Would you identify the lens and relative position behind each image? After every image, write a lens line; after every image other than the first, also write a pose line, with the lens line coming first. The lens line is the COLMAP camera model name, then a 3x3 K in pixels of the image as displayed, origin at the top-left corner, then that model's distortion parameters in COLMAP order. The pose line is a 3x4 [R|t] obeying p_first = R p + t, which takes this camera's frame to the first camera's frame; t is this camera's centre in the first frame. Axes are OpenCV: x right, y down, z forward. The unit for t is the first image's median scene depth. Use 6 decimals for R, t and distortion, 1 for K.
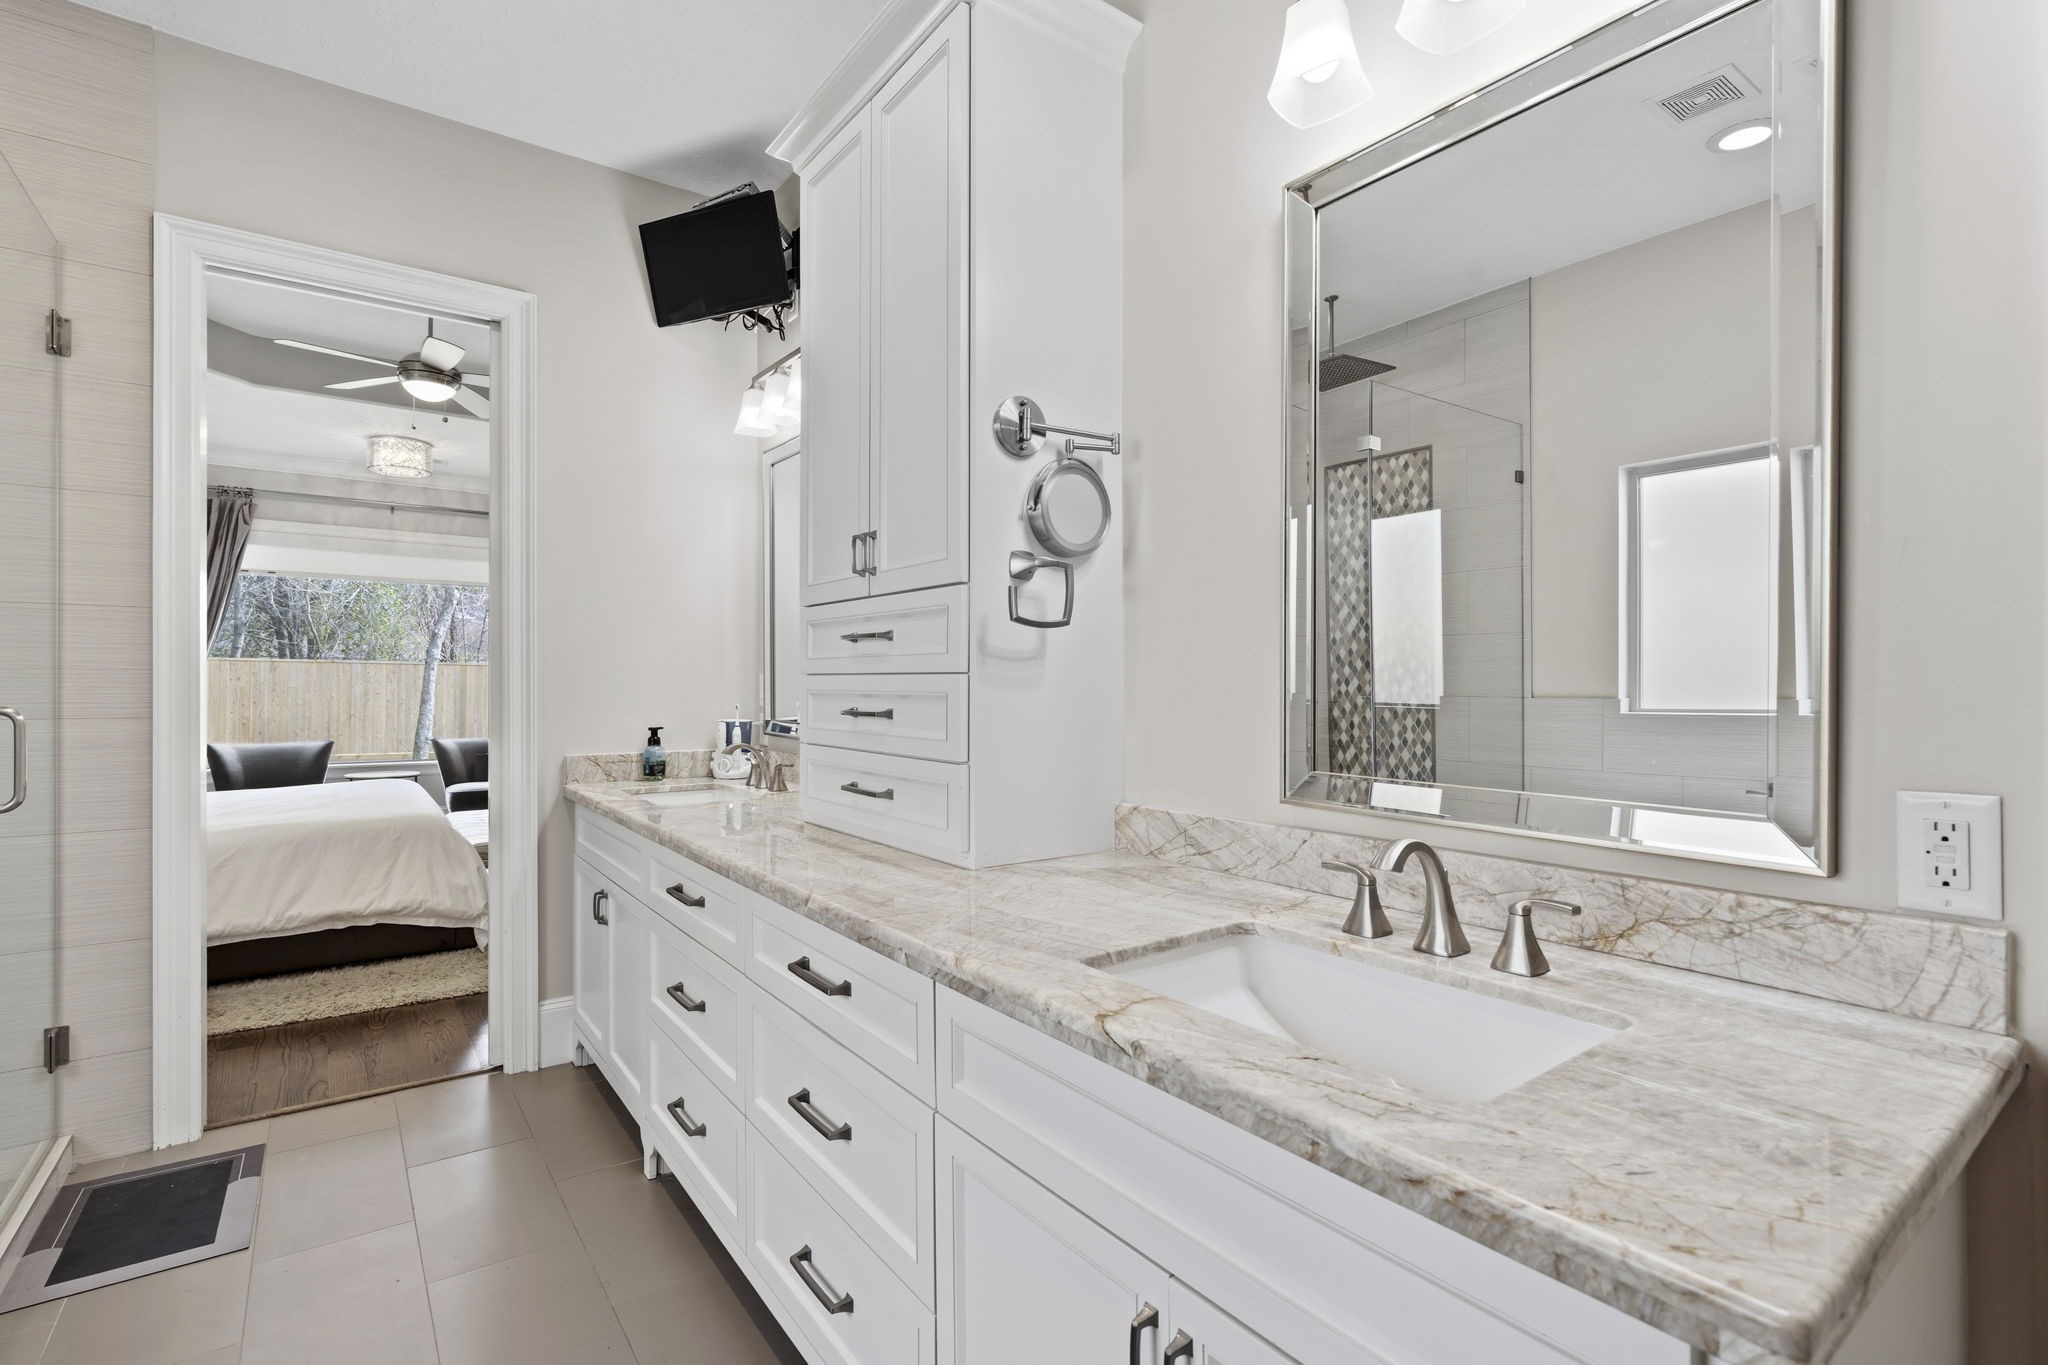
lens RADIAL K [[949.2, 0, 1022.2], [0, 949.2, 682.9], [0, 0, 1]] dist [-0.002454, -0.000042]
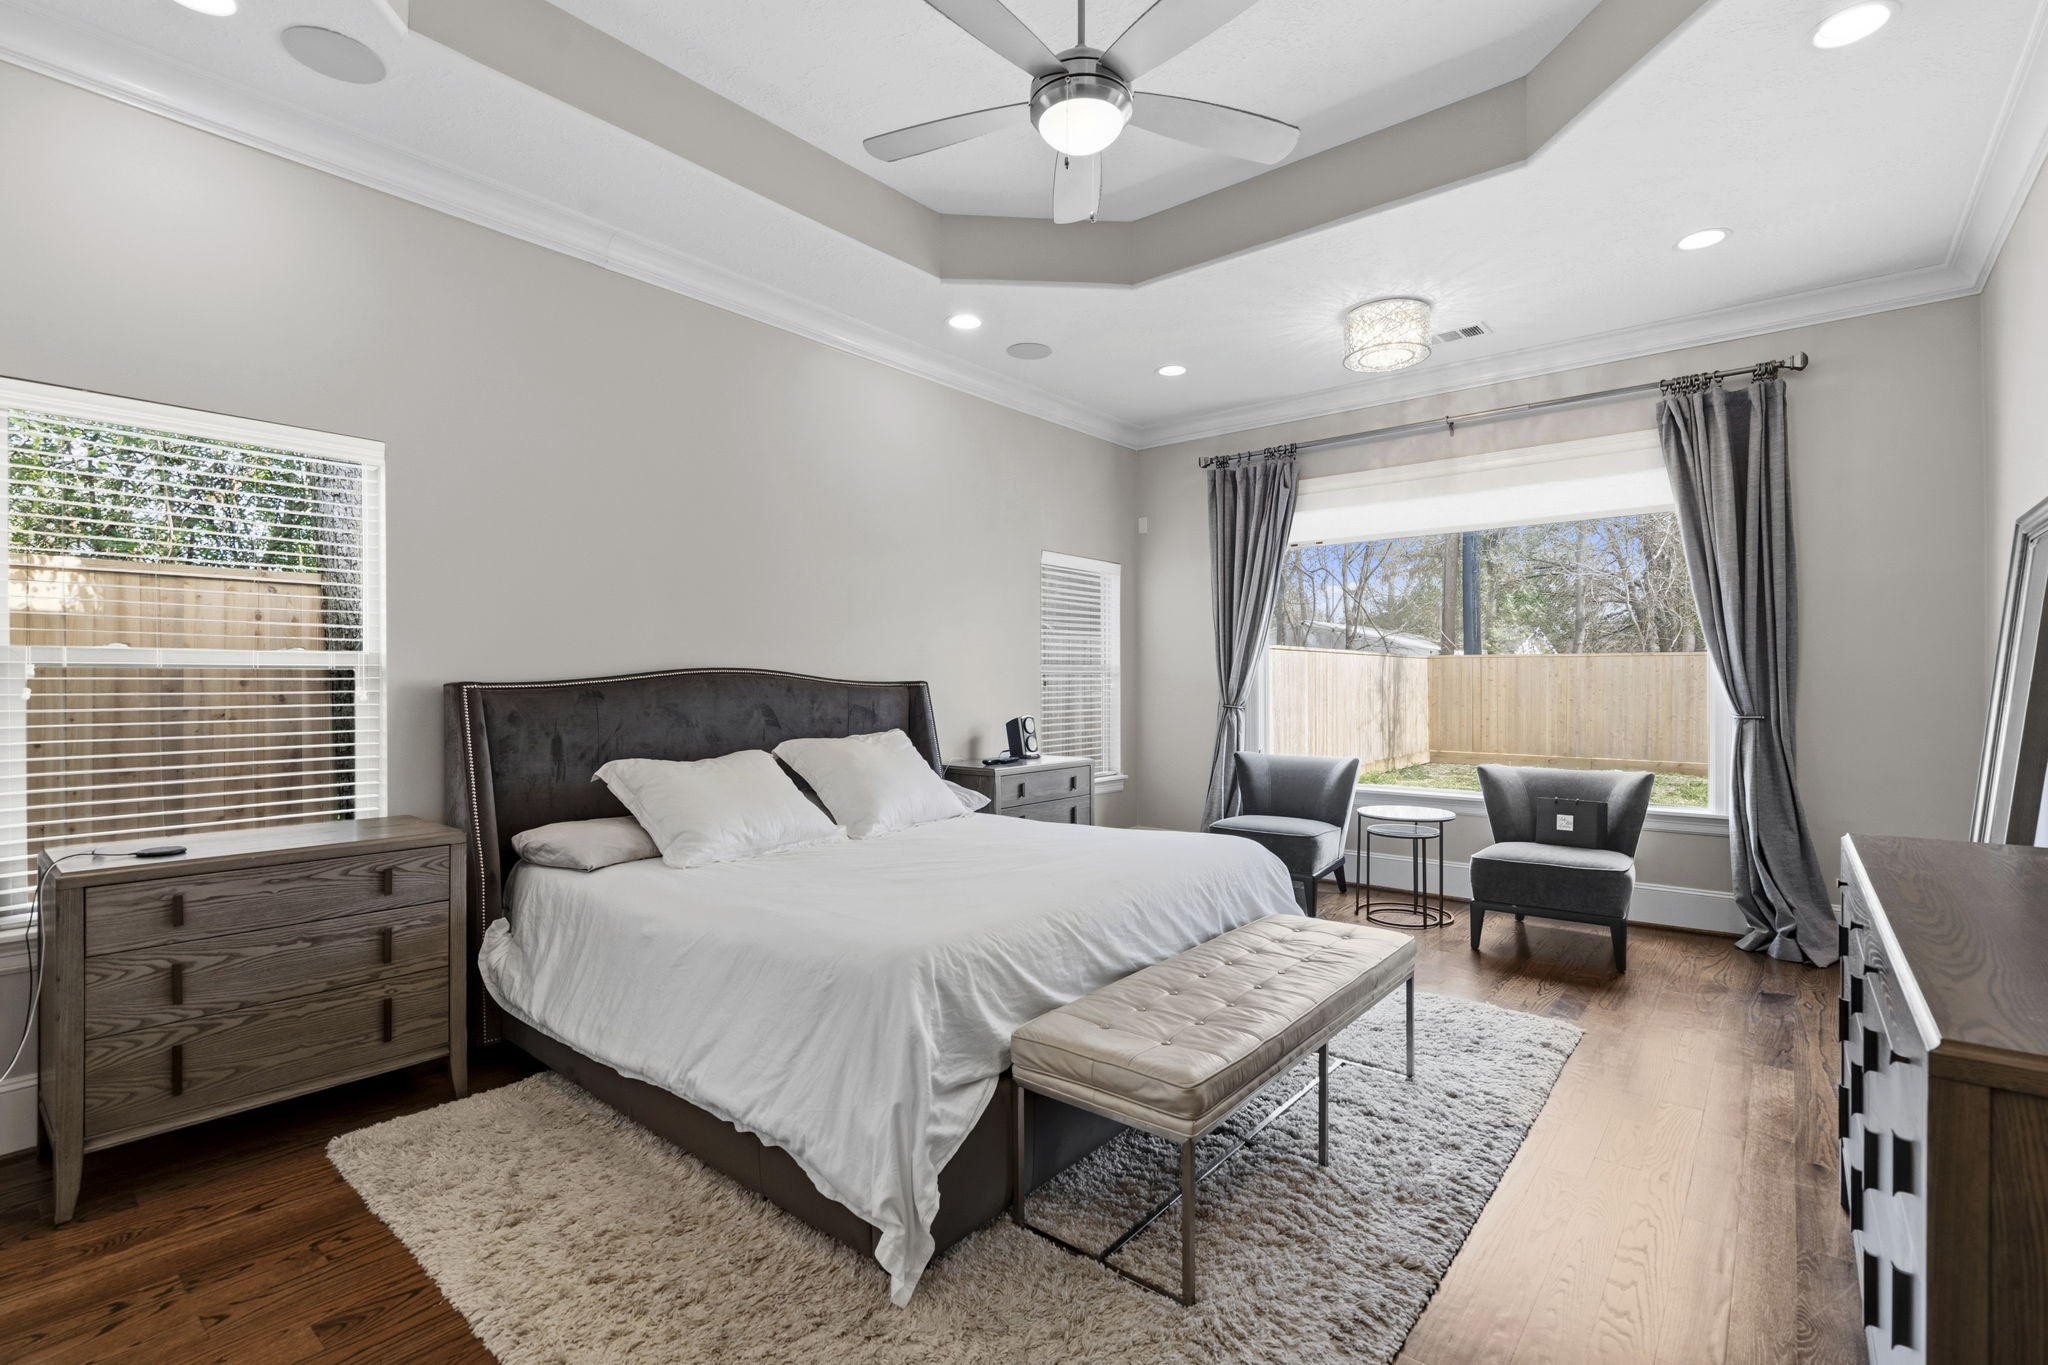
lens RADIAL K [[949.2, 0, 1022.2], [0, 949.2, 682.9], [0, 0, 1]] dist [-0.002454, -0.000042]
pose [[0.261433, -0.004735, -0.965210, -0.042154], [0.008289, 0.999962, -0.002660, 0.001465], [0.965186, -0.007305, 0.261463, 0.280919]]
